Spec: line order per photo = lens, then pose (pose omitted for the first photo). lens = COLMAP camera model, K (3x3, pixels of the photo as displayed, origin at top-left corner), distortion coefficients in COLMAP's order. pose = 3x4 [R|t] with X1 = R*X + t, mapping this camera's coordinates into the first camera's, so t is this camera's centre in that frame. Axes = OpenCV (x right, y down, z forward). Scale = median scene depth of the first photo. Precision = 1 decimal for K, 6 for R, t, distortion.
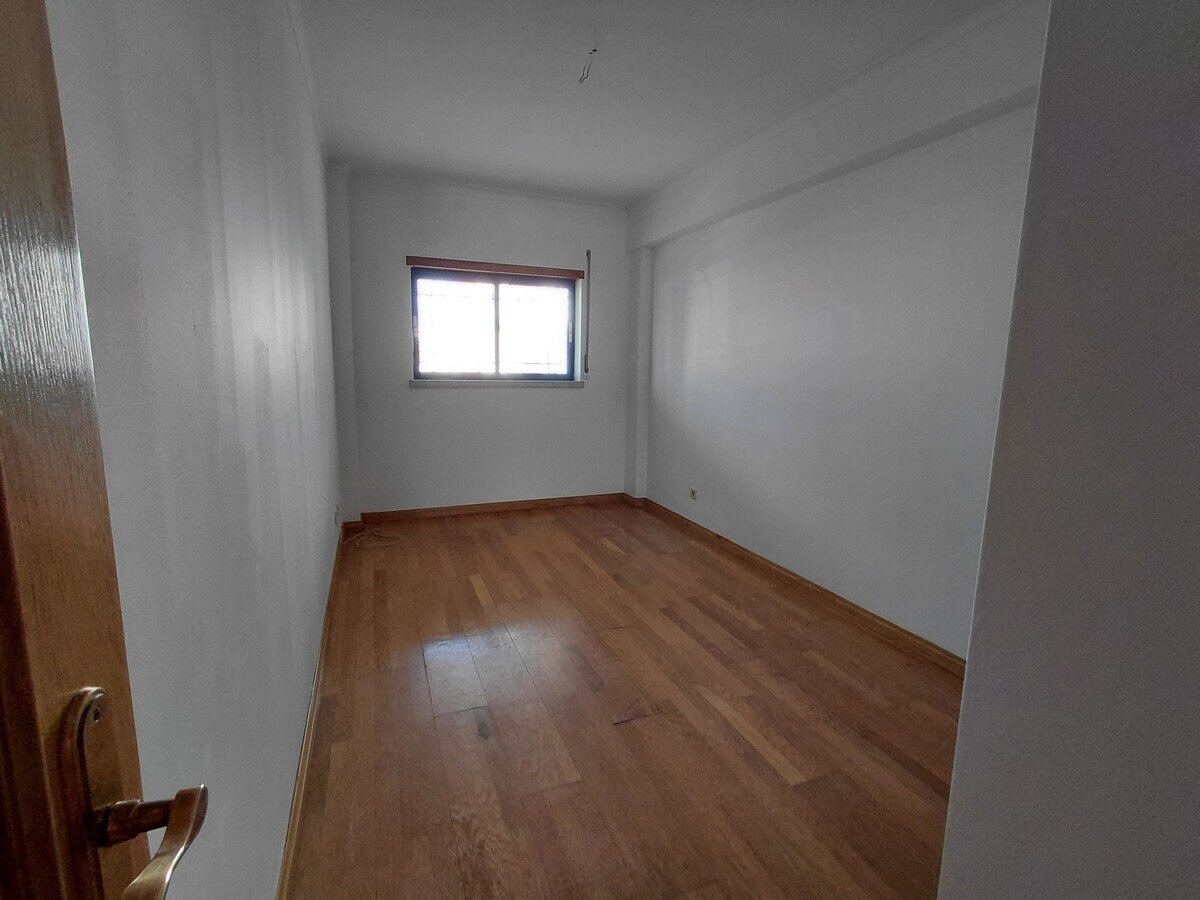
lens RADIAL K [[551.3, 0, 599.6], [0, 551.3, 453.3], [0, 0, 1]] dist [-0.005274, -0.000293]
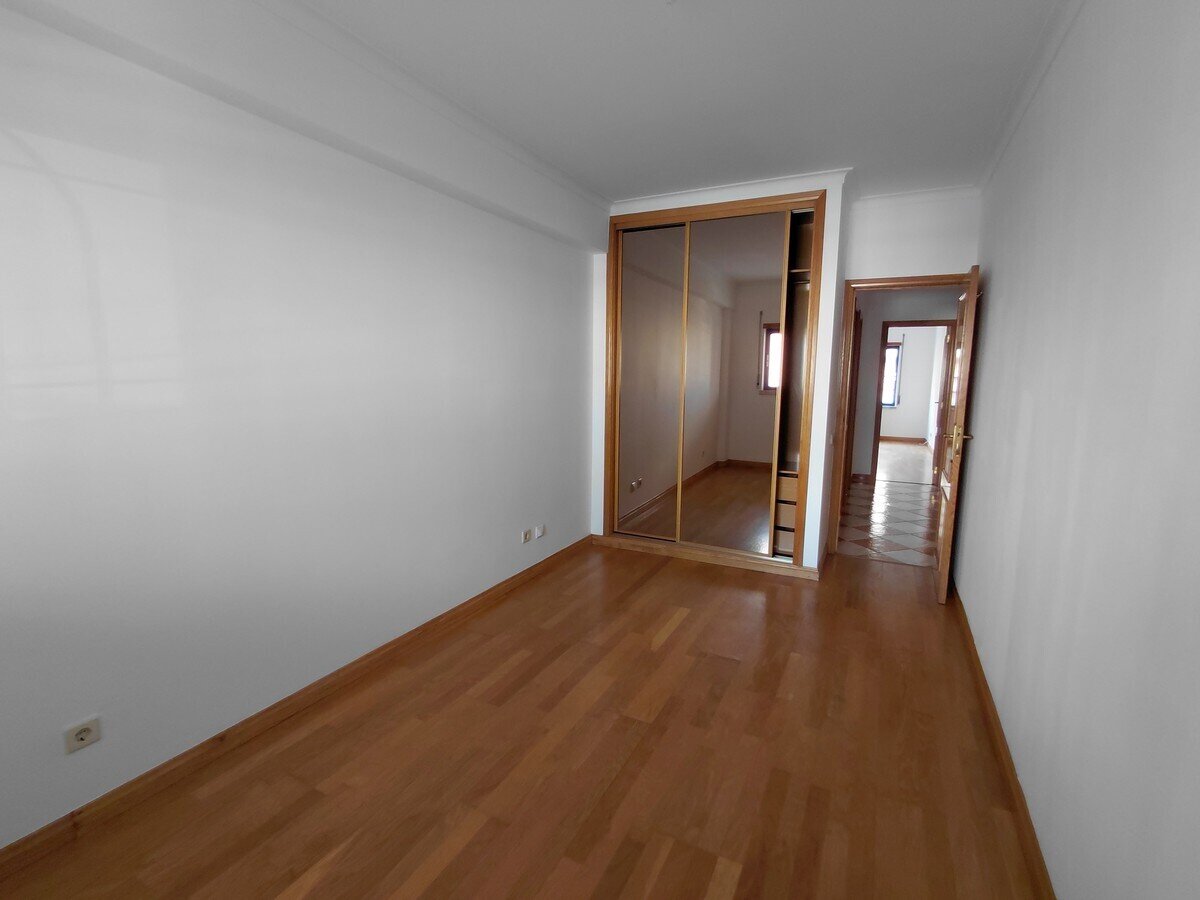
lens RADIAL K [[551.3, 0, 608.6], [0, 551.3, 455.4], [0, 0, 1]] dist [-0.005274, -0.000293]
pose [[-0.662553, -0.135935, 0.736577, -0.458473], [0.094664, 0.960311, 0.262376, -0.251491], [-0.743009, 0.243566, -0.623389, 1.310628]]
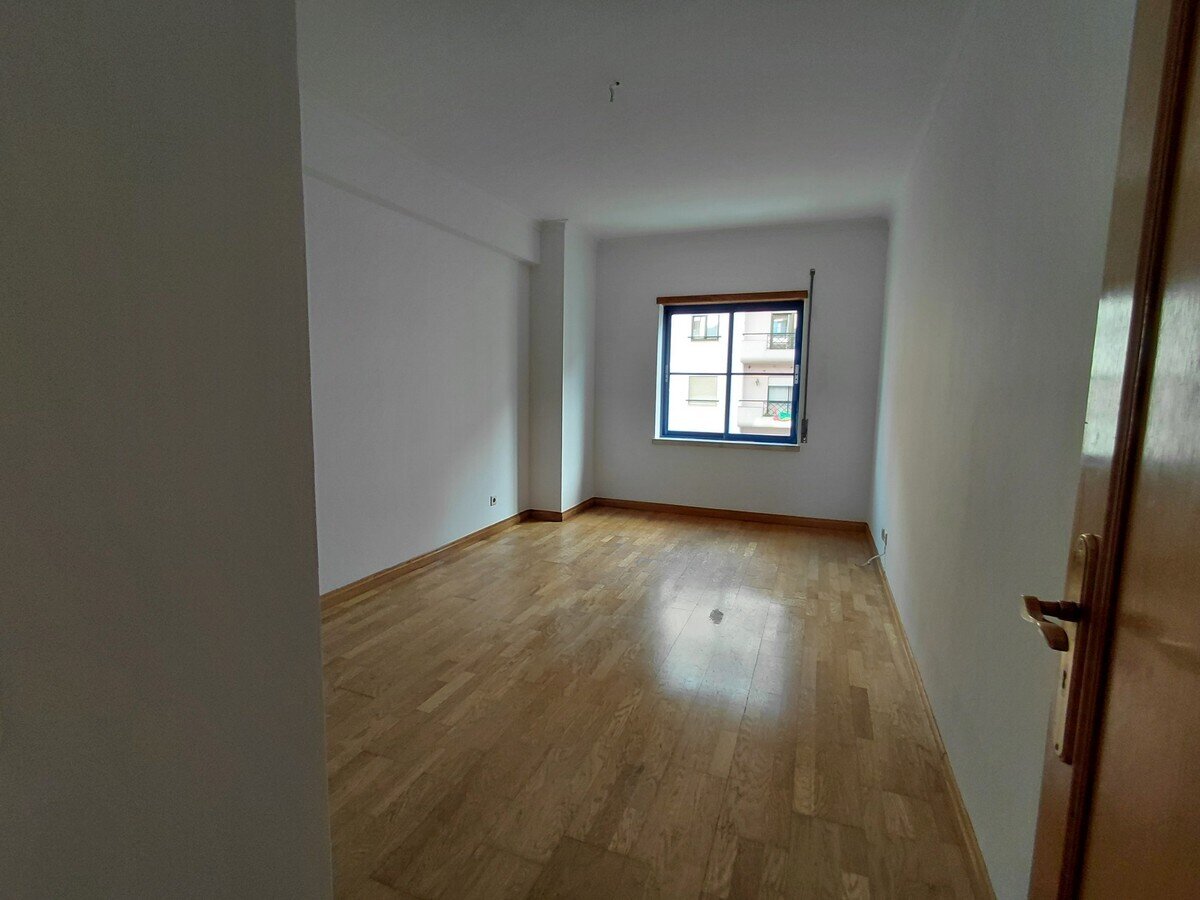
lens RADIAL K [[551.3, 0, 601.0], [0, 551.3, 451.4], [0, 0, 1]] dist [-0.005274, -0.000293]
pose [[-0.725329, -0.115436, 0.678655, -0.231233], [0.076324, 0.966277, 0.245933, -0.134600], [-0.684158, 0.230180, -0.692058, 0.669500]]
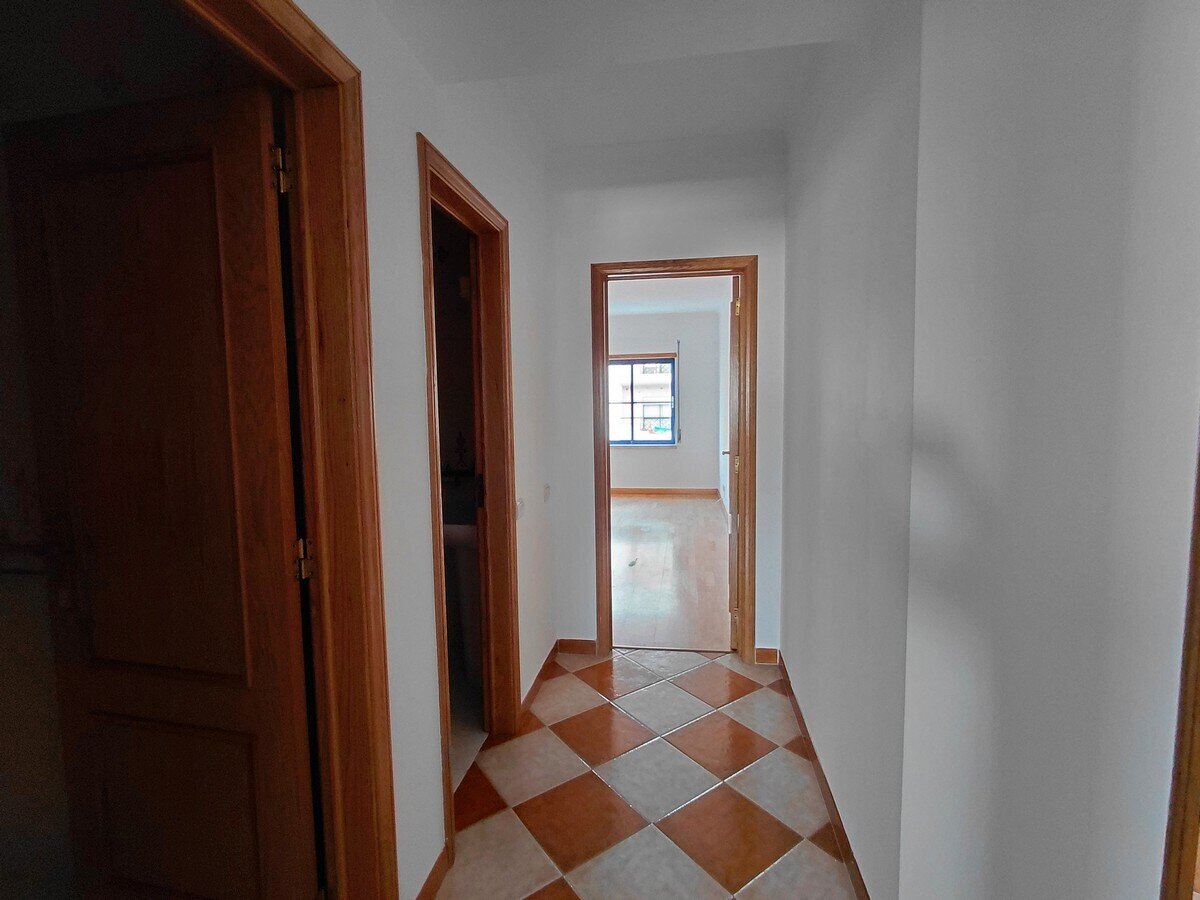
lens RADIAL K [[551.3, 0, 597.1], [0, 551.3, 448.5], [0, 0, 1]] dist [-0.005274, -0.000293]
pose [[-0.855133, -0.049337, 0.516055, -0.325658], [0.078335, 0.971733, 0.222706, -0.181517], [-0.512455, 0.230869, -0.827097, 0.895902]]
